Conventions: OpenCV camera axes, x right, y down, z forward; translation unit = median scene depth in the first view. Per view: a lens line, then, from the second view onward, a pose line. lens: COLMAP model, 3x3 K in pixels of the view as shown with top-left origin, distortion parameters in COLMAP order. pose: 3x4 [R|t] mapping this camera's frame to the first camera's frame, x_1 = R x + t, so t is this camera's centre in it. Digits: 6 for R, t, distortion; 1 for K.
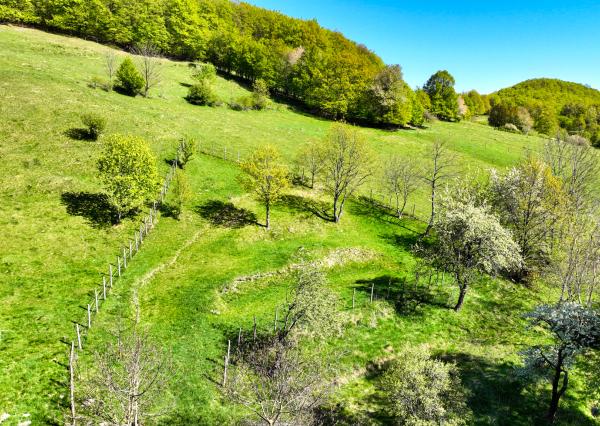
lens RADIAL K [[533.4, 0, 298.3], [0, 533.4, 217.1], [0, 0, 1]] dist [0.006925, -0.000496]
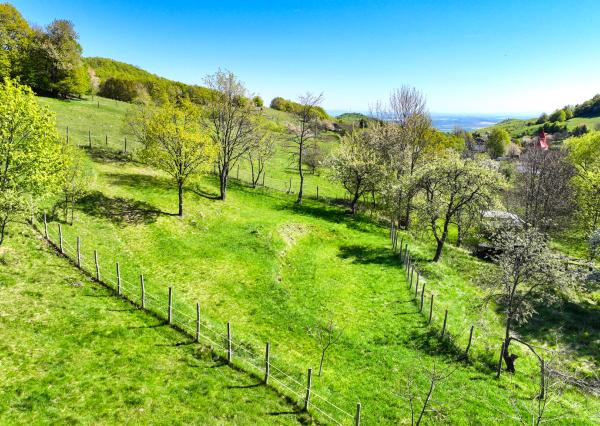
lens RADIAL K [[533.4, 0, 302.0], [0, 533.4, 213.5], [0, 0, 1]] dist [0.006925, -0.000496]
pose [[0.684559, -0.144497, 0.714492, -0.423801], [0.124333, 0.988939, 0.080876, -0.019789], [-0.718276, 0.033470, 0.694953, 0.348063]]
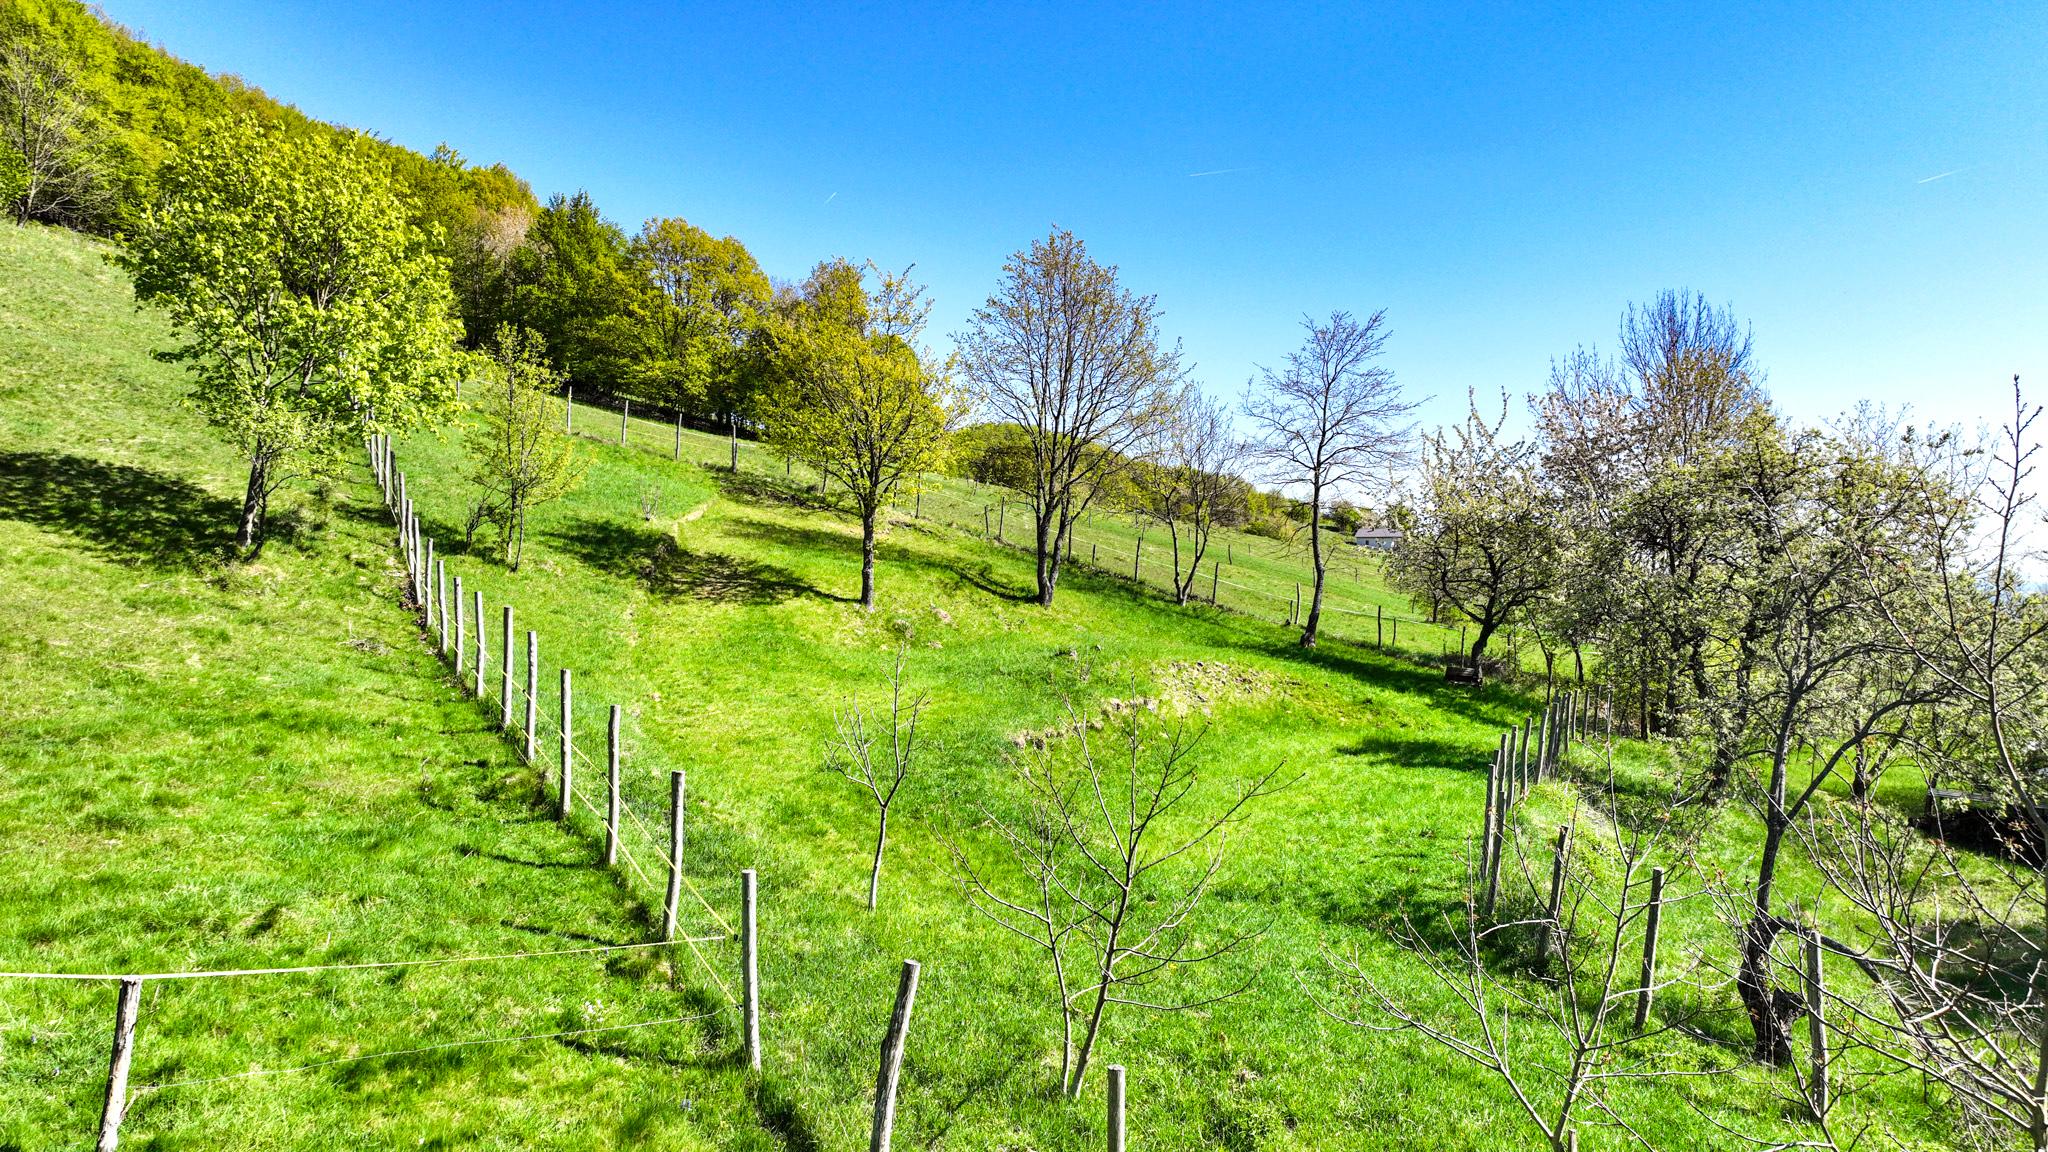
lens RADIAL K [[1441.5, 0, 1020.5], [0, 1441.5, 585.6], [0, 0, 1]] dist [0.003620, 0.006645]
pose [[0.895816, -0.010479, 0.444301, -0.268652], [0.076067, 0.988585, -0.130053, 0.095161], [-0.437866, 0.150300, 0.886388, 0.339446]]
